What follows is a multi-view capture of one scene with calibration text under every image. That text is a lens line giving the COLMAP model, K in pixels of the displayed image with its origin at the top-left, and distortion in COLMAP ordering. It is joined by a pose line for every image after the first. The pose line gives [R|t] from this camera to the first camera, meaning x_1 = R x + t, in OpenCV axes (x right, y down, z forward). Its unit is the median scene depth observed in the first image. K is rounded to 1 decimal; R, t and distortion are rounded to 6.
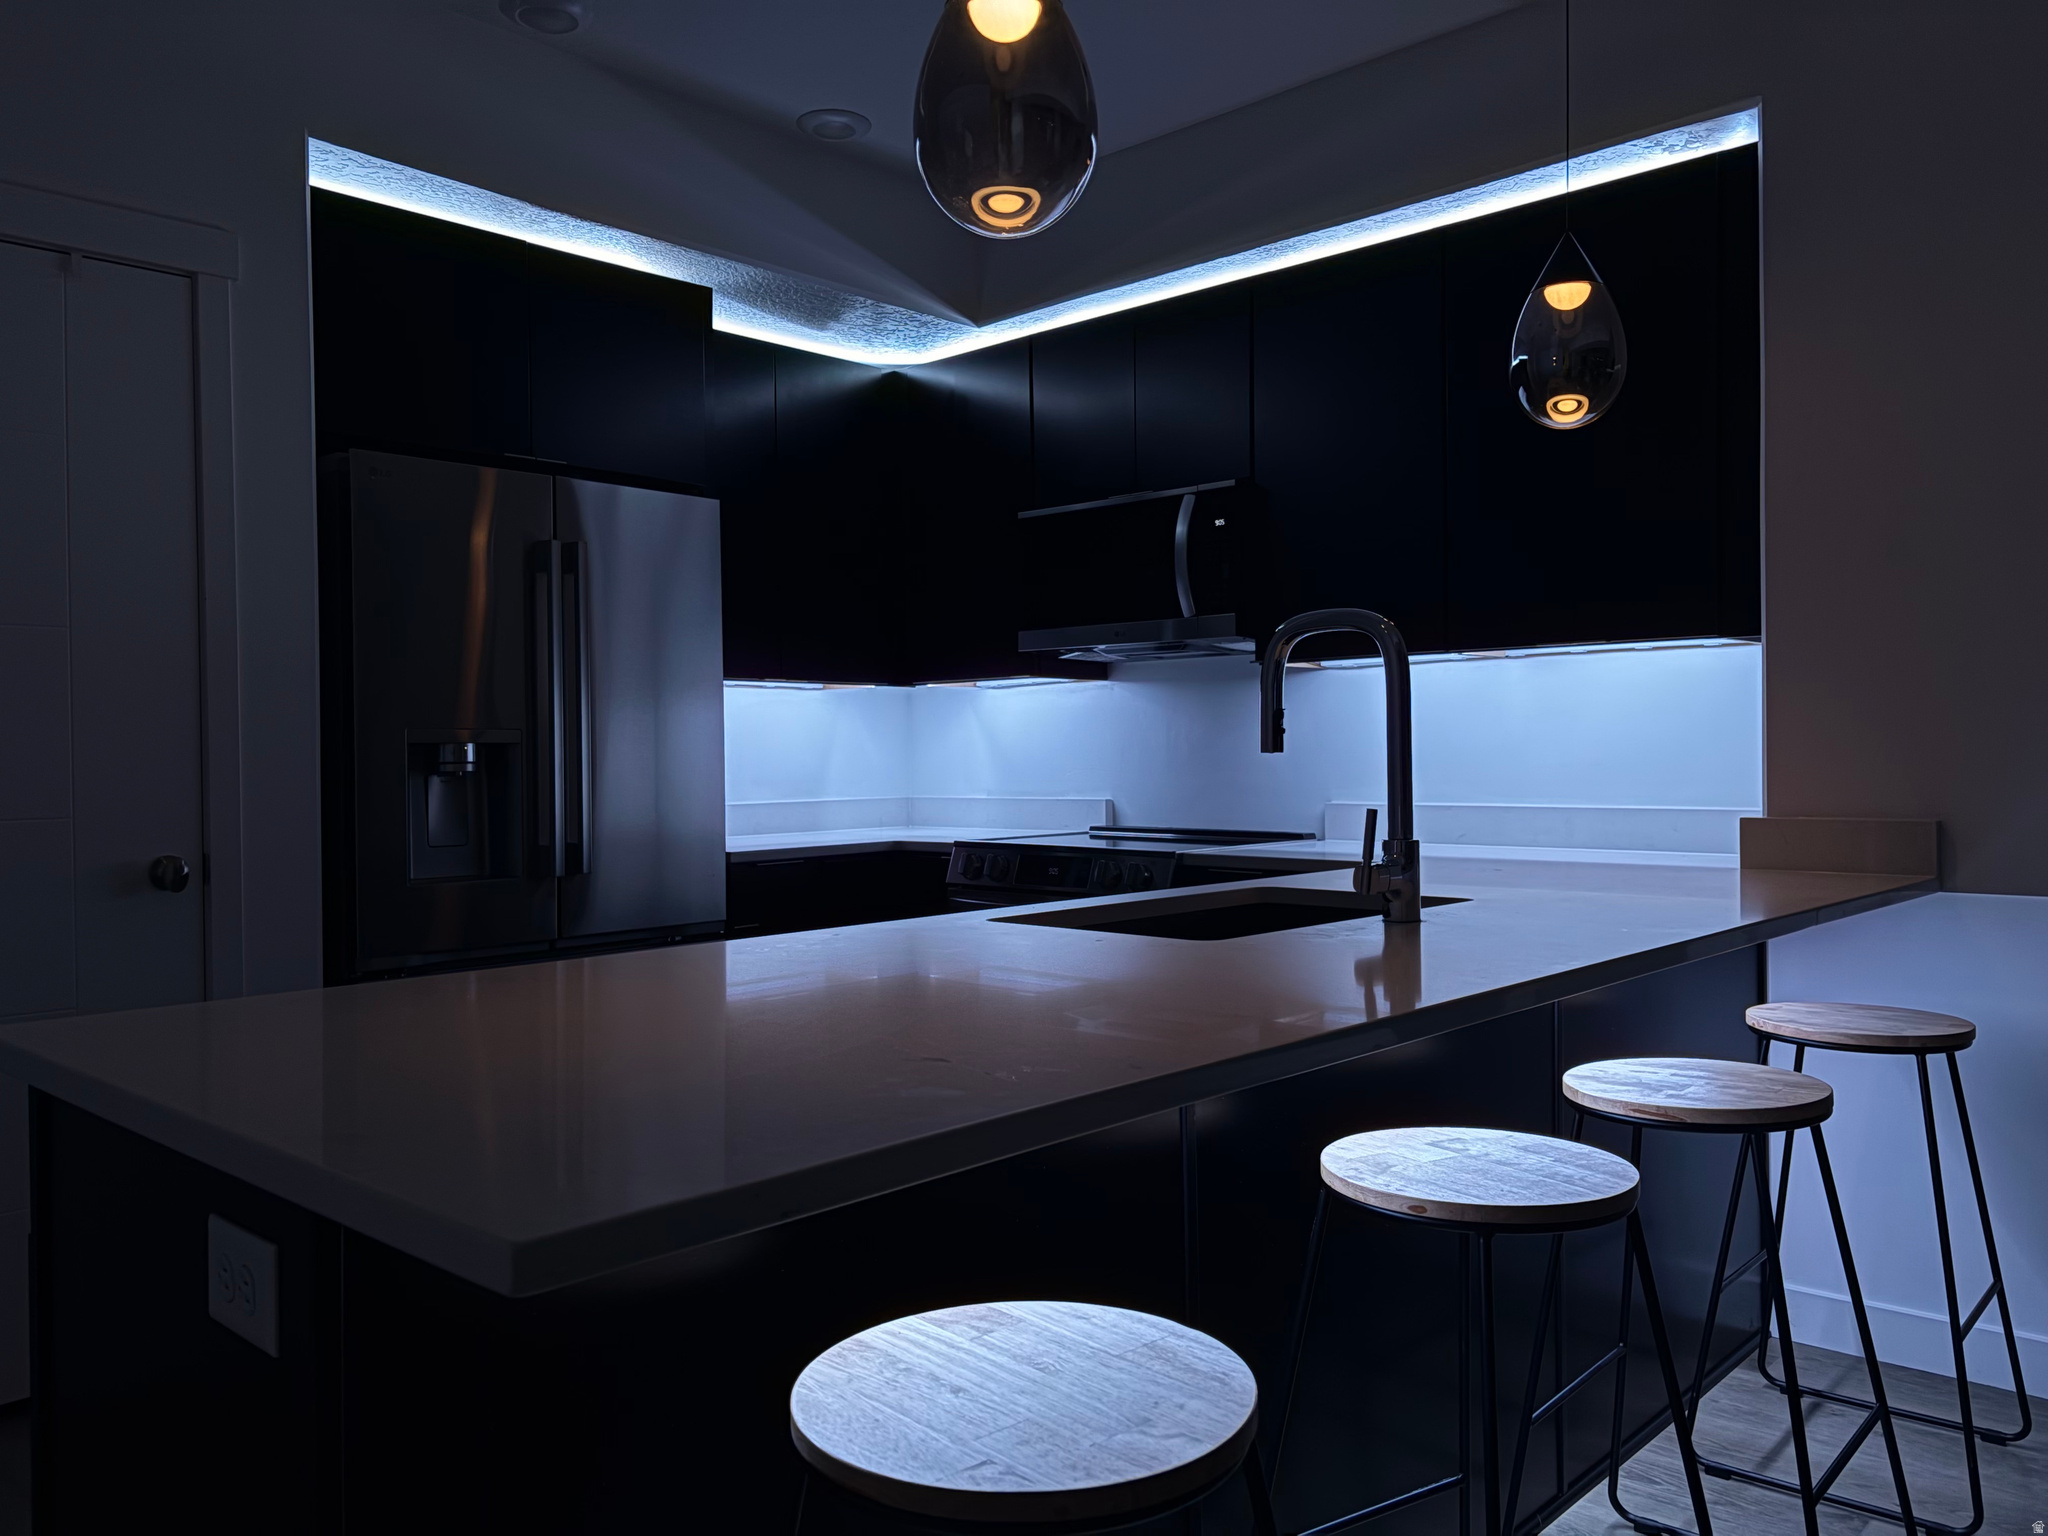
lens RADIAL K [[1542.1, 0, 1017.0], [0, 1542.1, 766.2], [0, 0, 1]] dist [0.033199, -0.031966]
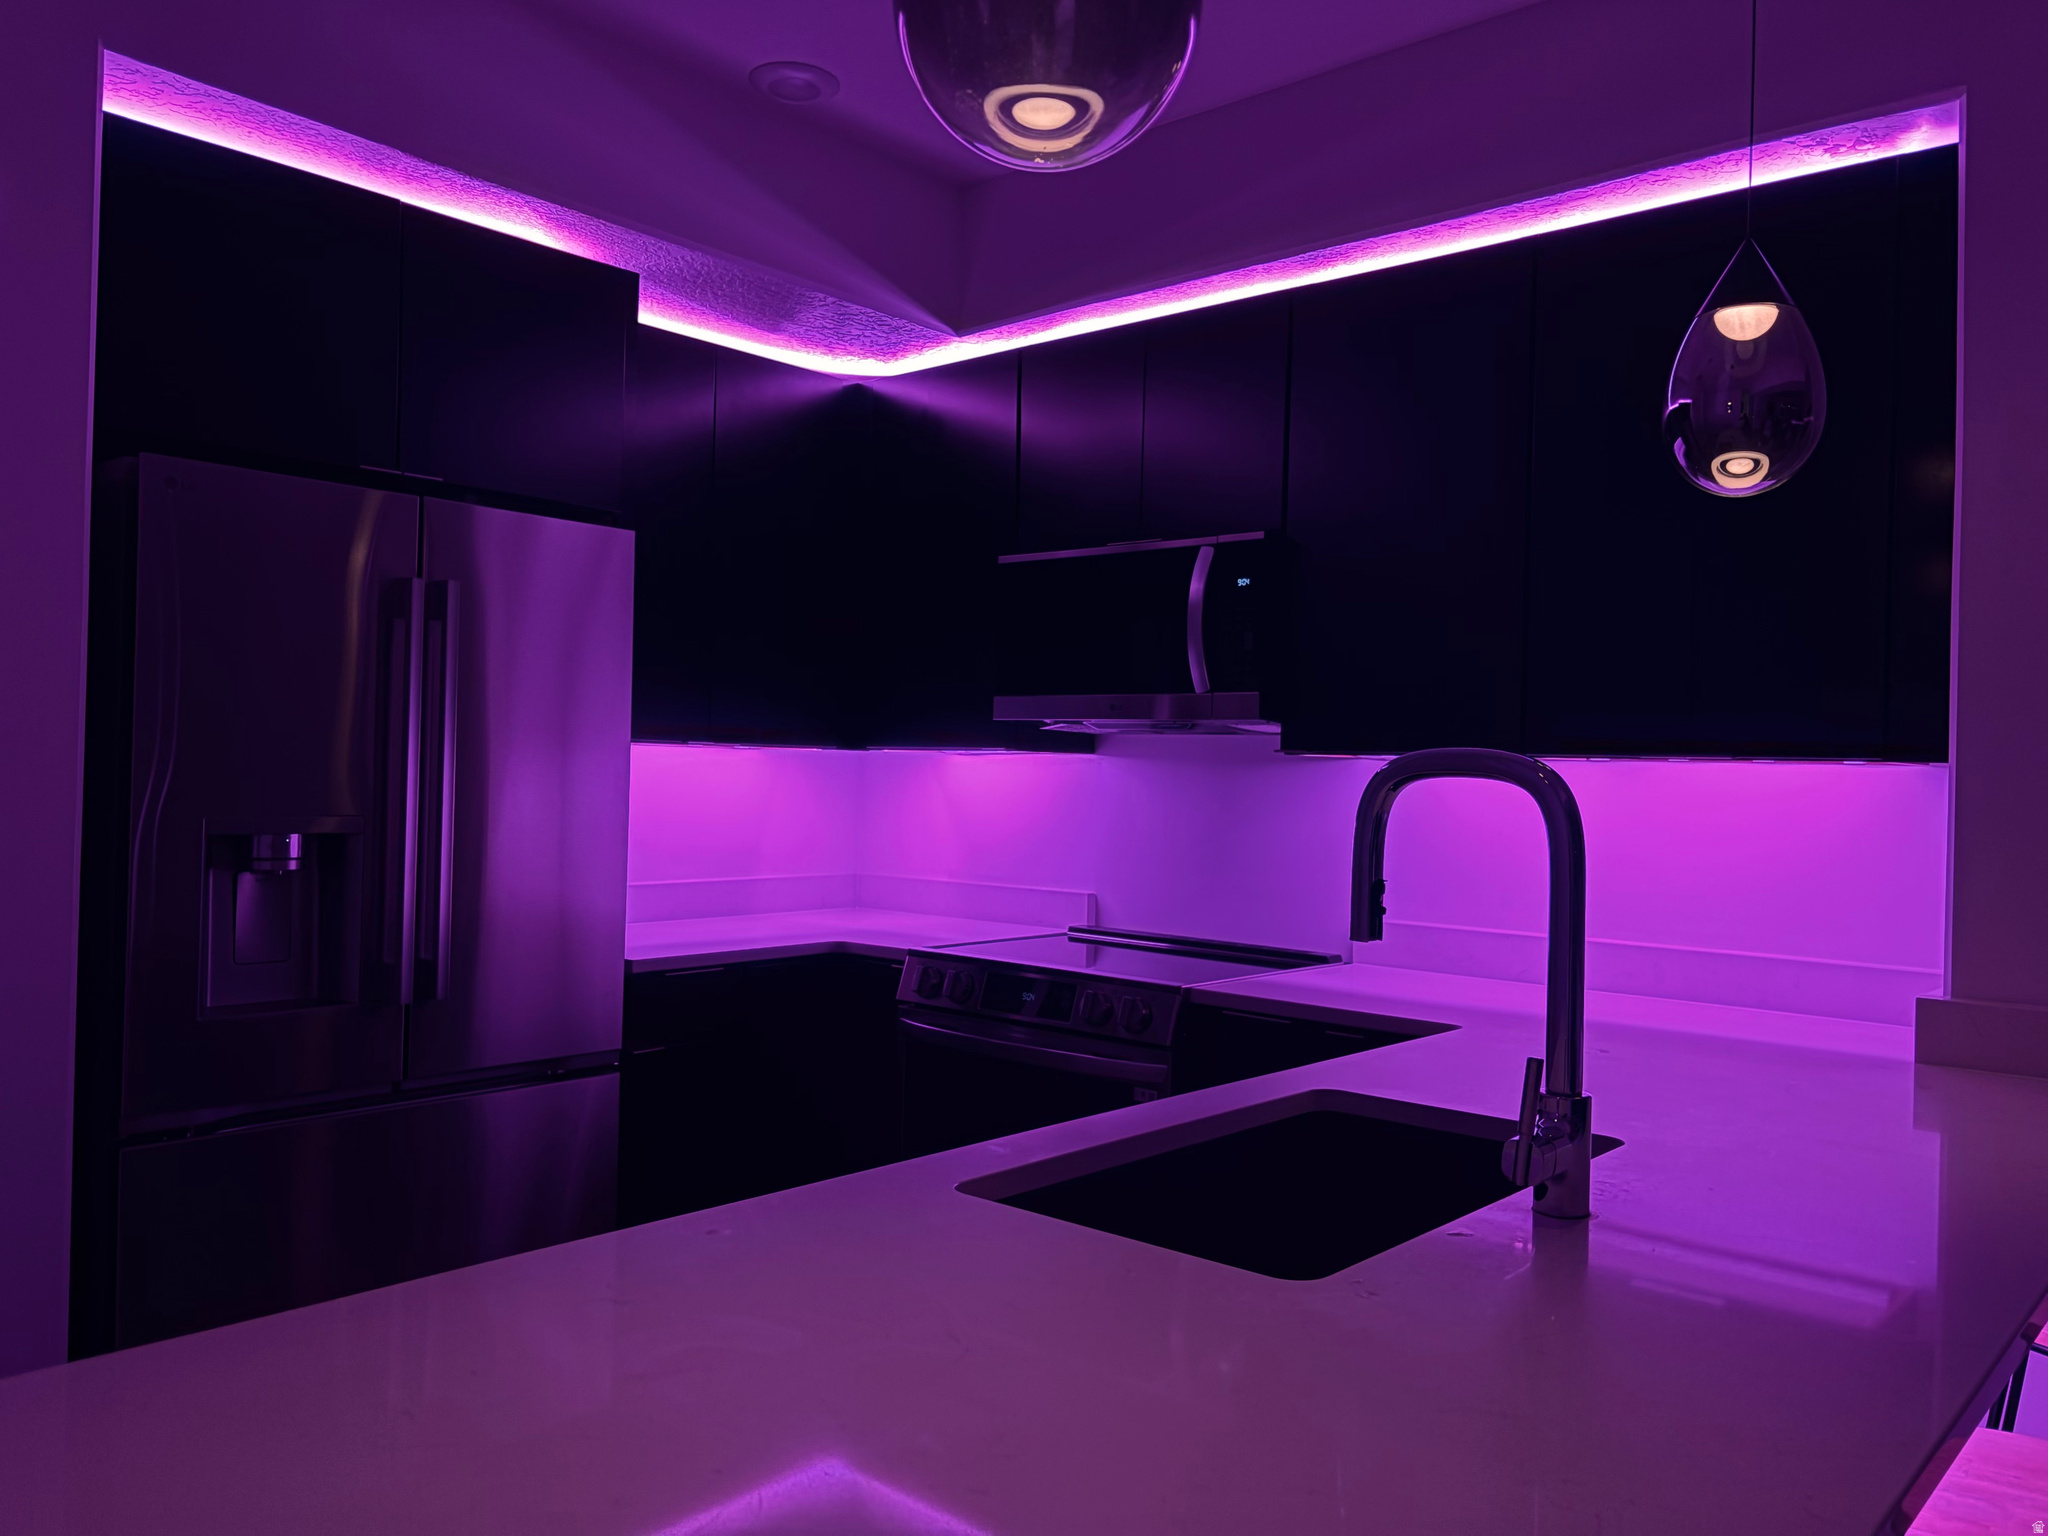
lens RADIAL K [[1542.1, 0, 1016.6], [0, 1542.1, 761.8], [0, 0, 1]] dist [0.033199, -0.031966]
pose [[0.998917, 0.035616, 0.029929, -0.013129], [-0.035202, 0.999279, -0.014246, -0.050531], [-0.030414, 0.013177, 0.999451, 0.197378]]
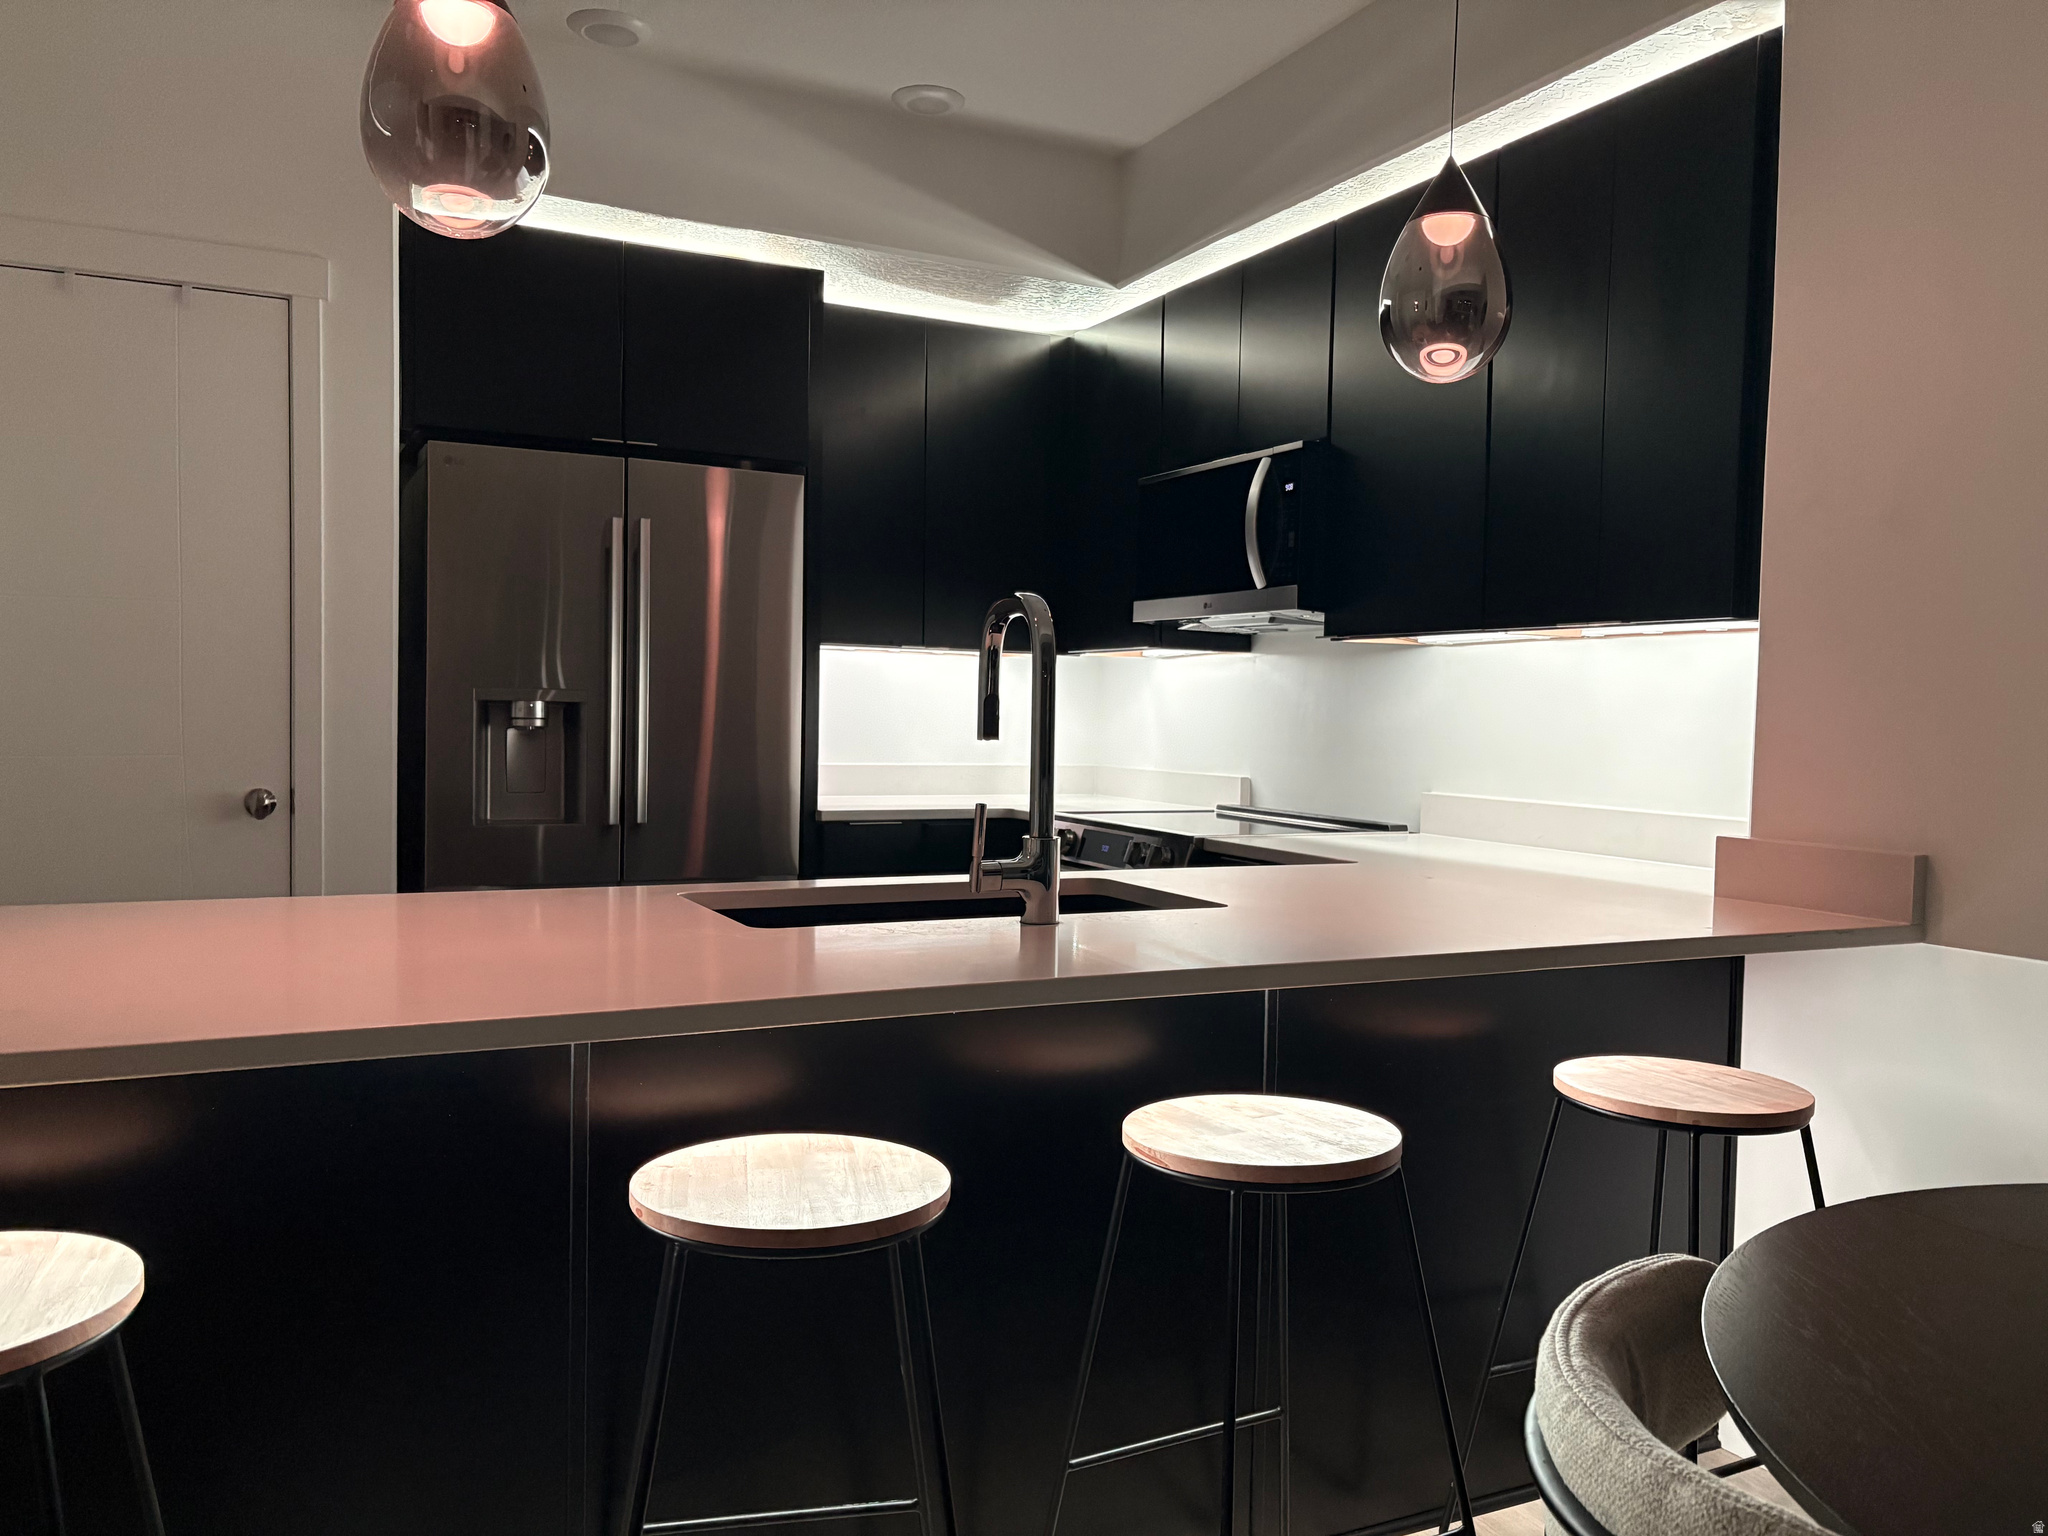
lens RADIAL K [[1542.1, 0, 1023.1], [0, 1542.1, 766.0], [0, 0, 1]] dist [0.033199, -0.031966]
pose [[0.936051, 0.044509, -0.349037, 0.351135], [-0.035002, 0.998826, 0.033502, -0.017003], [0.350118, -0.019143, 0.936510, 0.071759]]
